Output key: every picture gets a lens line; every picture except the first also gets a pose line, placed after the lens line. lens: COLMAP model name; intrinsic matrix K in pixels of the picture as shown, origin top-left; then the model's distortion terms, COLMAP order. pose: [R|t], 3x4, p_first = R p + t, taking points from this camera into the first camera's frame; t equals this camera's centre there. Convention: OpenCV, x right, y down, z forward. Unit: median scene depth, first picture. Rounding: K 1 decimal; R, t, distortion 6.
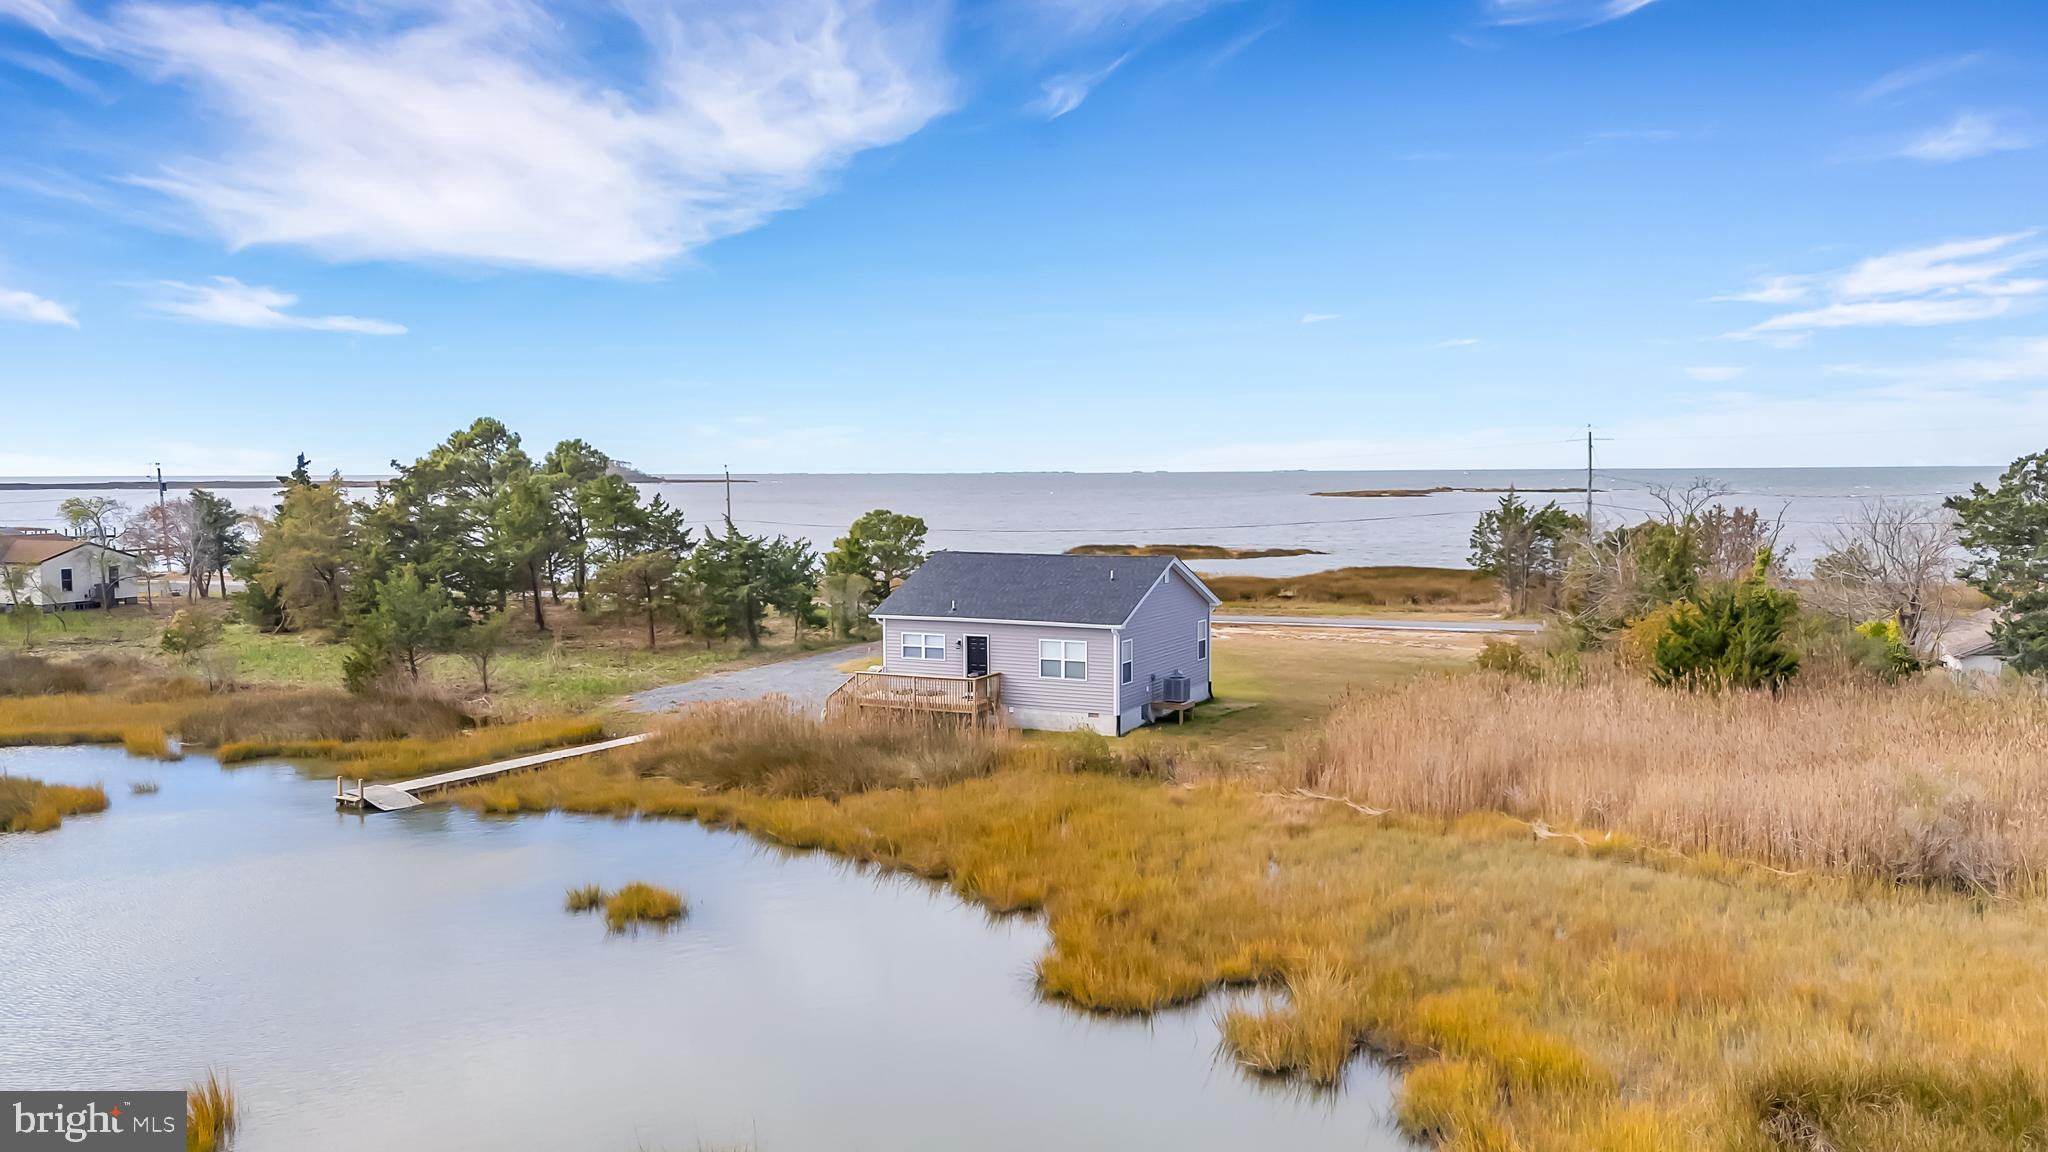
lens RADIAL K [[1522.9, 0, 1024.0], [0, 1522.9, 576.0], [0, 0, 1]] dist [0.099637, -0.133084]
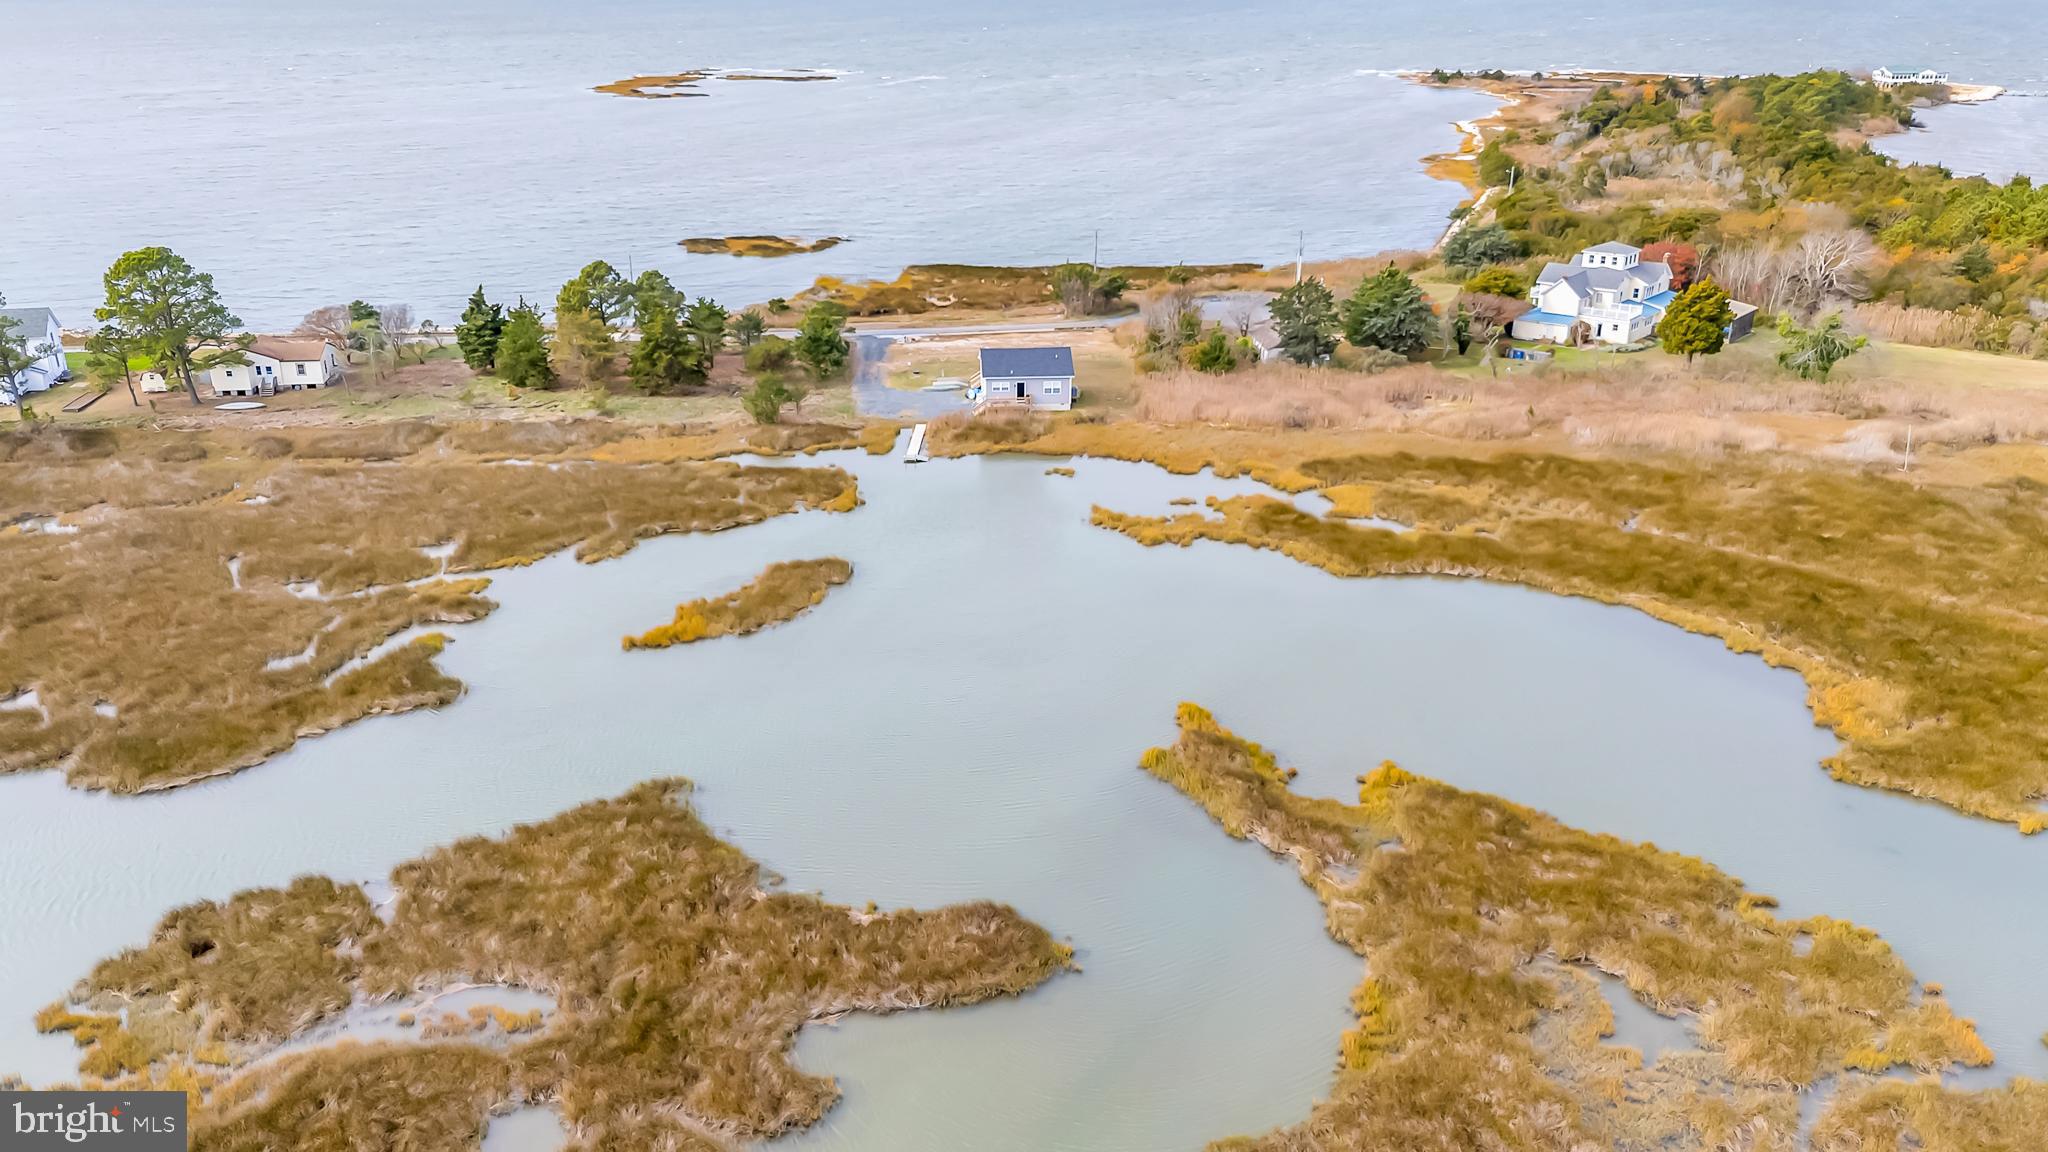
lens RADIAL K [[1627.4, 0, 952.0], [0, 1627.4, 579.9], [0, 0, 1]] dist [0.127050, -0.185697]
pose [[0.877729, -0.175127, 0.446007, -1.689203], [0.039777, 0.954234, 0.296404, -0.559894], [-0.477503, -0.242422, 0.844525, -1.800926]]
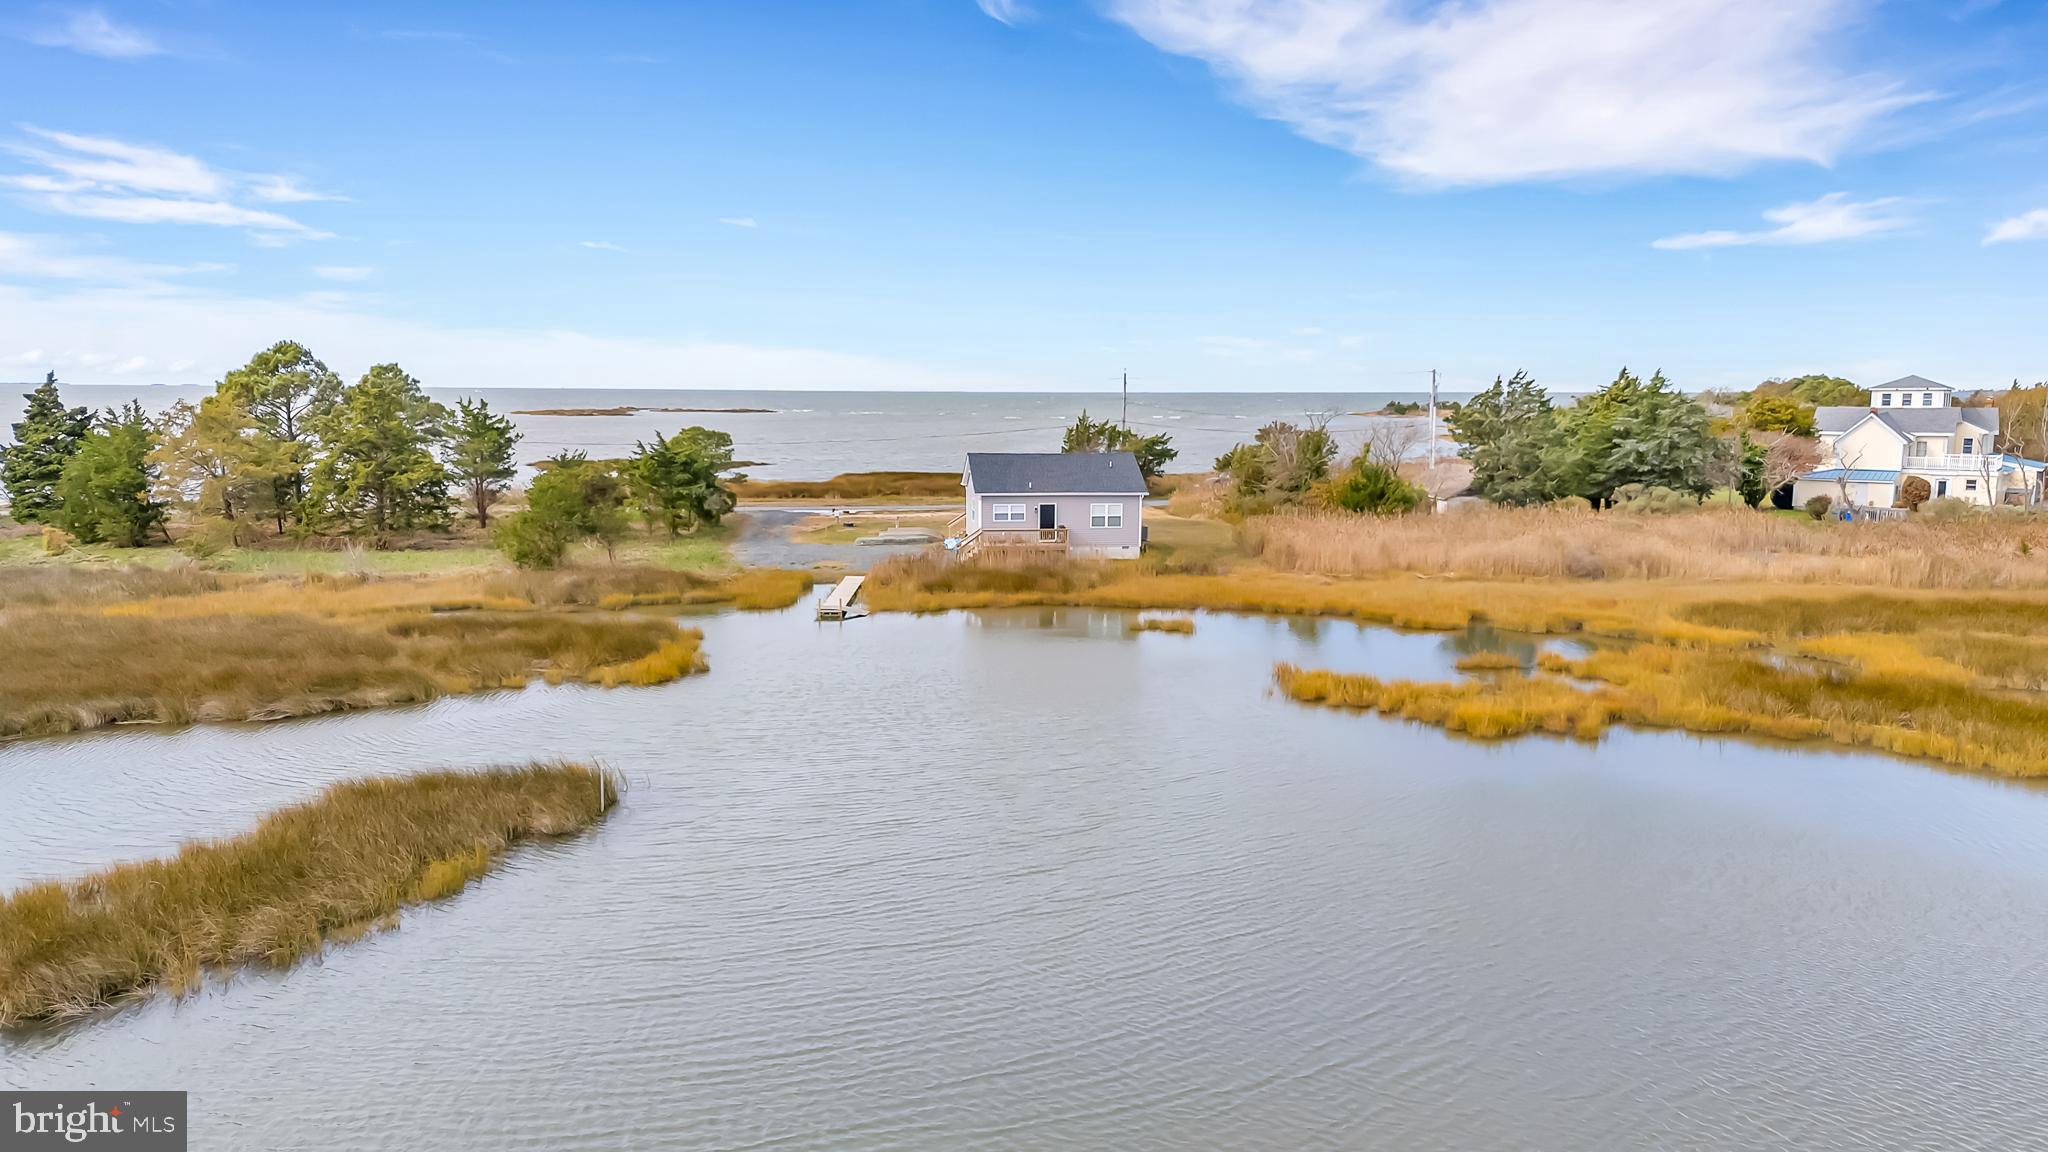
lens RADIAL K [[1530.5, 0, 1024.0], [0, 1530.5, 576.0], [0, 0, 1]] dist [0.114634, -0.139911]
pose [[0.835176, -0.060998, 0.546590, -0.944689], [0.029986, 0.997403, 0.065491, 0.008402], [-0.549165, -0.038306, 0.834836, -0.339731]]
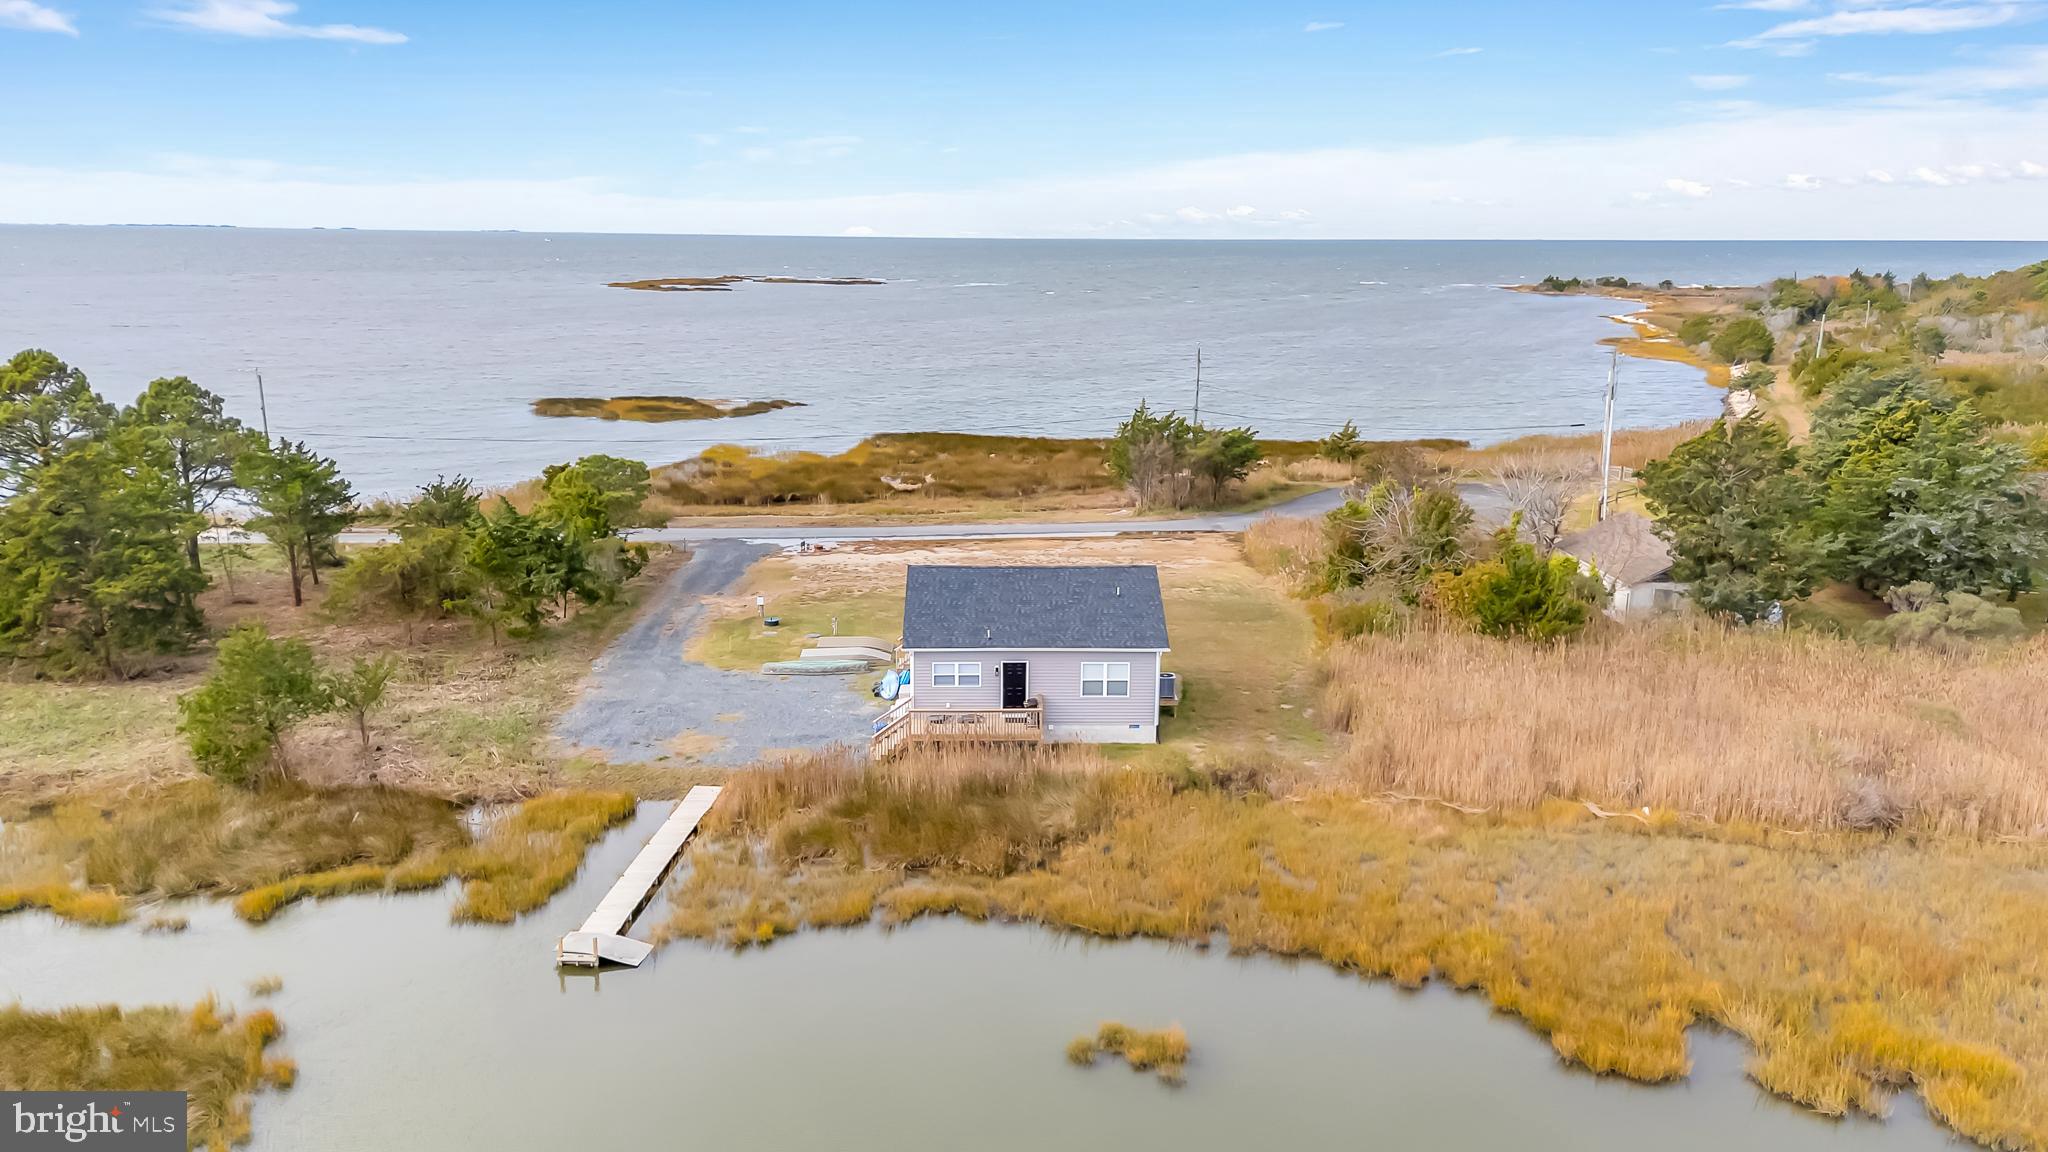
lens RADIAL K [[1530.5, 0, 1024.0], [0, 1530.5, 576.0], [0, 0, 1]] dist [0.114634, -0.139911]
pose [[0.879287, -0.095429, 0.466634, -0.519330], [0.022176, 0.986863, 0.160031, -0.191310], [-0.475776, -0.130365, 0.869852, 0.079670]]
